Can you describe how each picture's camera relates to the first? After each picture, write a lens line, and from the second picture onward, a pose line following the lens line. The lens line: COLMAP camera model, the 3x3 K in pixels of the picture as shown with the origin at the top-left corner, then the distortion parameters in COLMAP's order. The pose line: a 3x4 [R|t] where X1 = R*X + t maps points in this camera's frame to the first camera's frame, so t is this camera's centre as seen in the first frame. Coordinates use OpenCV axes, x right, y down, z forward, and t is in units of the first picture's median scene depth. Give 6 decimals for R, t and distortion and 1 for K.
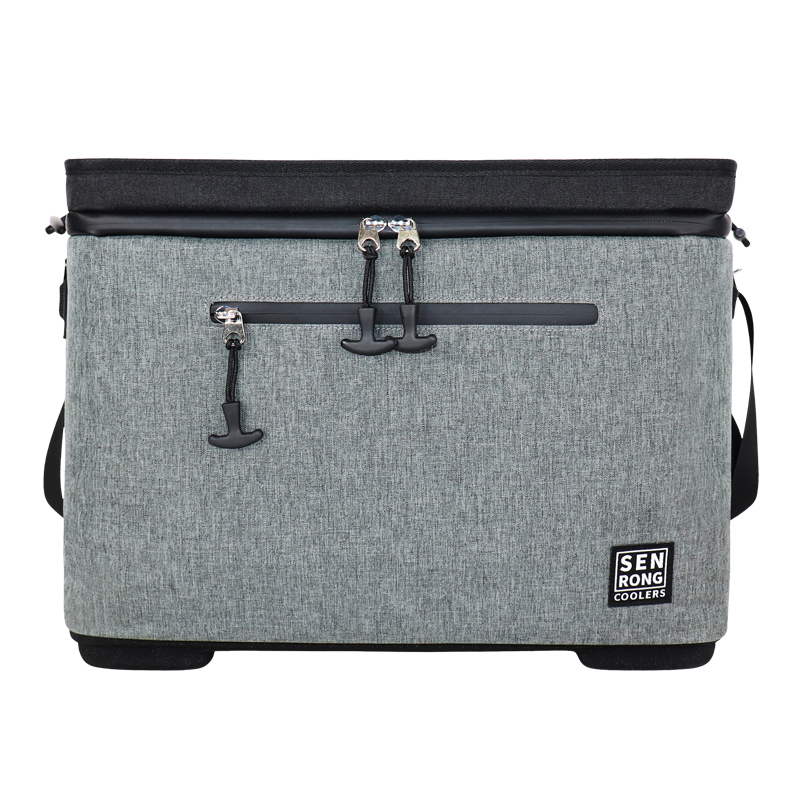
lens RADIAL K [[1016.0, 0, 400.0], [0, 1016.0, 399.4], [0, 0, 1]] dist [-0.150523, 0.596404]
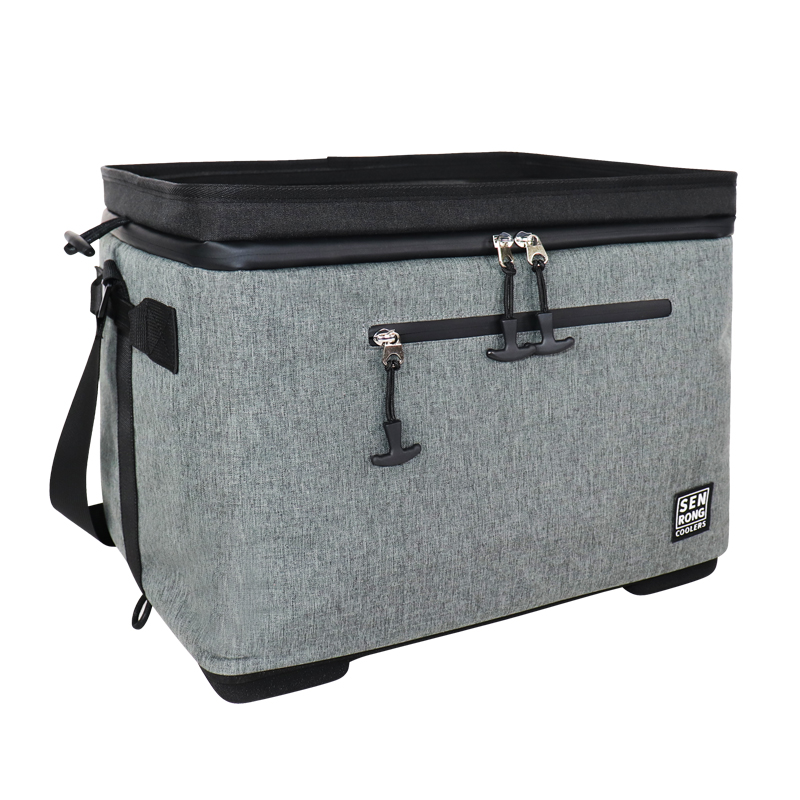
lens RADIAL K [[1016.0, 0, 400.0], [0, 1016.0, 399.4], [0, 0, 1]] dist [-0.150523, 0.596404]
pose [[0.878853, -0.128825, 0.459372, -0.633226], [0.090055, 0.990340, 0.105437, -0.127512], [-0.468517, -0.051295, 0.881964, 0.086338]]
